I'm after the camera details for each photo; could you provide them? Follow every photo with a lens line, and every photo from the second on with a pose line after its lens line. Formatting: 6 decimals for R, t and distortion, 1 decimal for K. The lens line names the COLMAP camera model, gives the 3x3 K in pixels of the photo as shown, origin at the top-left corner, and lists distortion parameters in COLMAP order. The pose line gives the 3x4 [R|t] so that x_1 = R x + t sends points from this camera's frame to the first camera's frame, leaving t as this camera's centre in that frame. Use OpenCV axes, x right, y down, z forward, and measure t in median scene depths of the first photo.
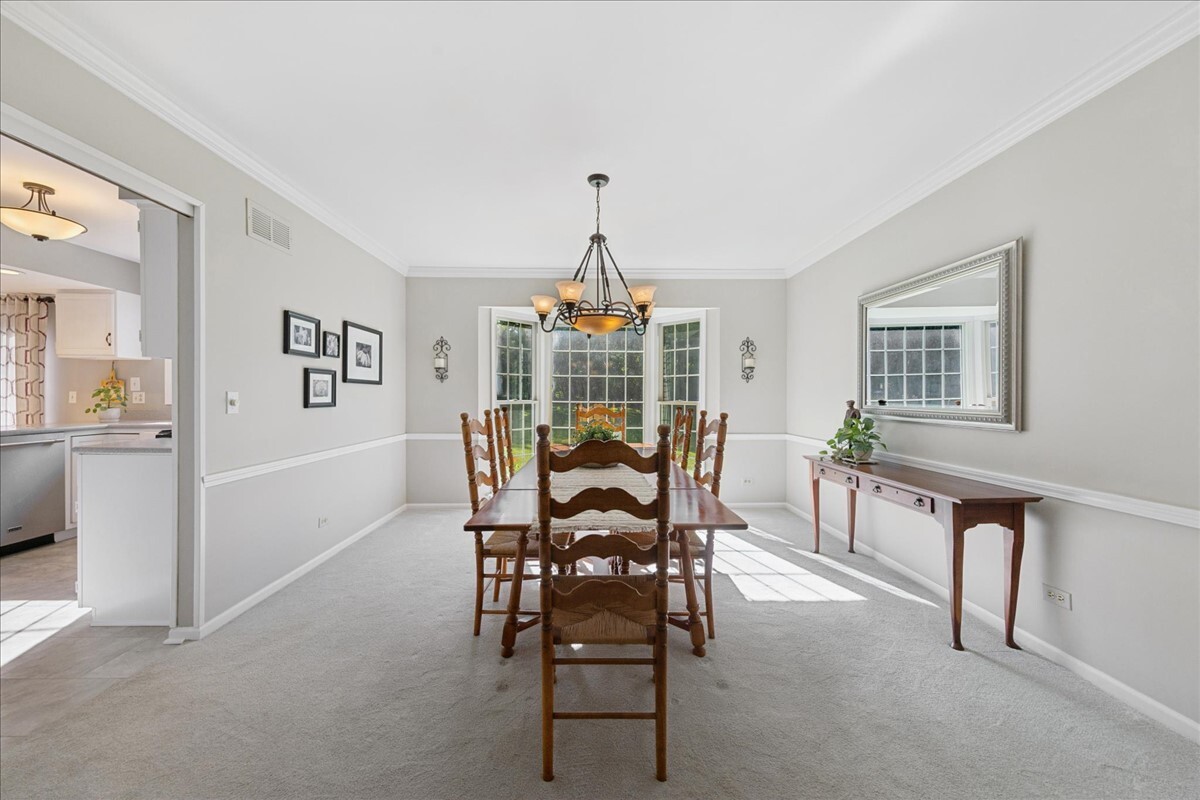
lens RADIAL K [[448.9, 0, 598.4], [0, 448.9, 397.0], [0, 0, 1]] dist [0.001867, 0.000269]
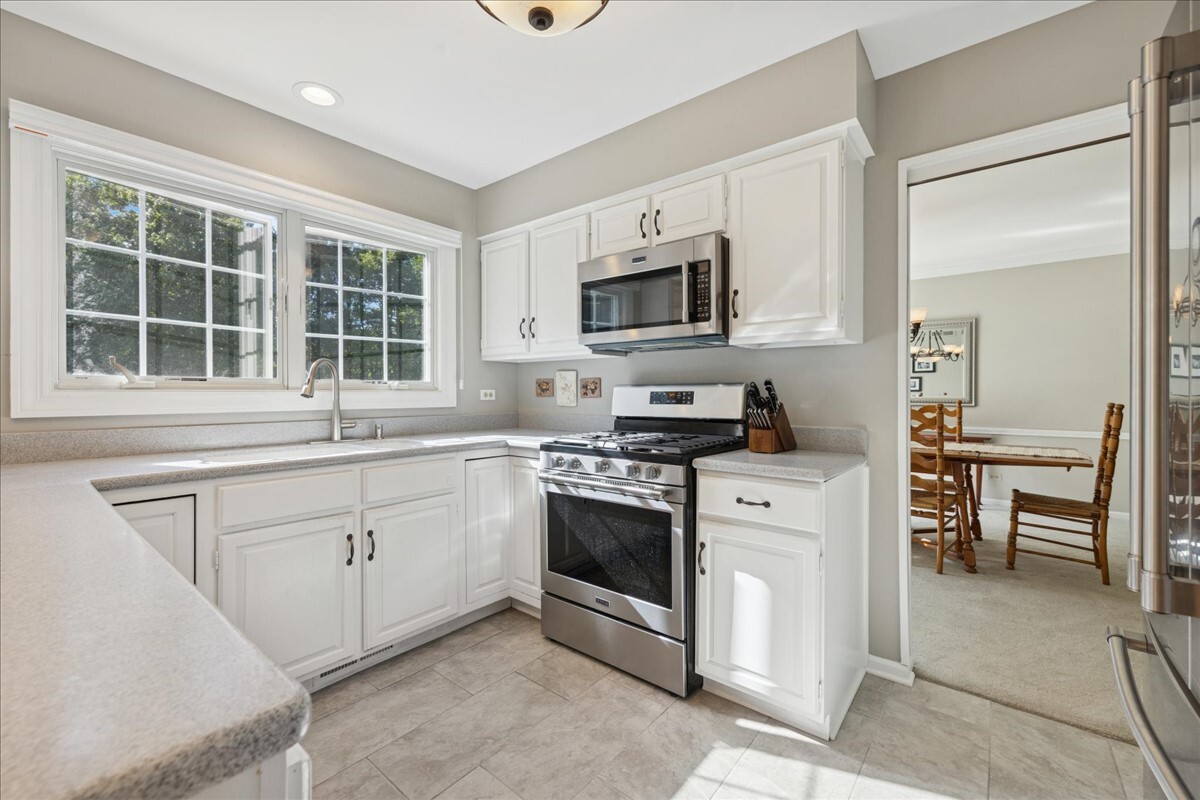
lens RADIAL K [[491.3, 0, 598.8], [0, 491.3, 394.5], [0, 0, 1]] dist [-0.001256, -0.000068]
pose [[0.642137, -0.005380, 0.766571, -1.001704], [0.005010, 0.999983, 0.002821, 0.000543], [-0.766573, 0.002030, 0.642154, 0.432855]]
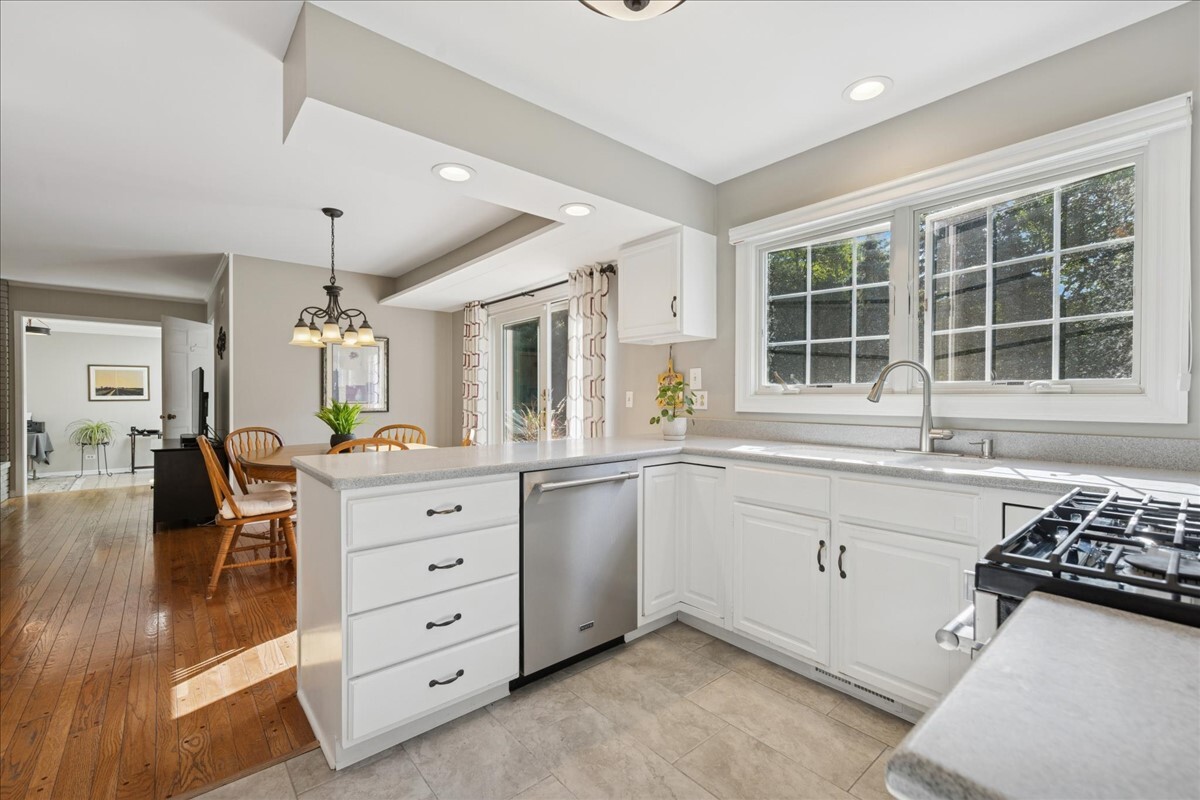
lens RADIAL K [[512.1, 0, 600.2], [0, 512.1, 402.9], [0, 0, 1]] dist [0.003494, 0.000357]
pose [[0.639900, 0.005596, -0.768437, -0.580640], [-0.001985, 0.999982, 0.005629, 0.002011], [0.768455, -0.002077, 0.639900, 0.446206]]
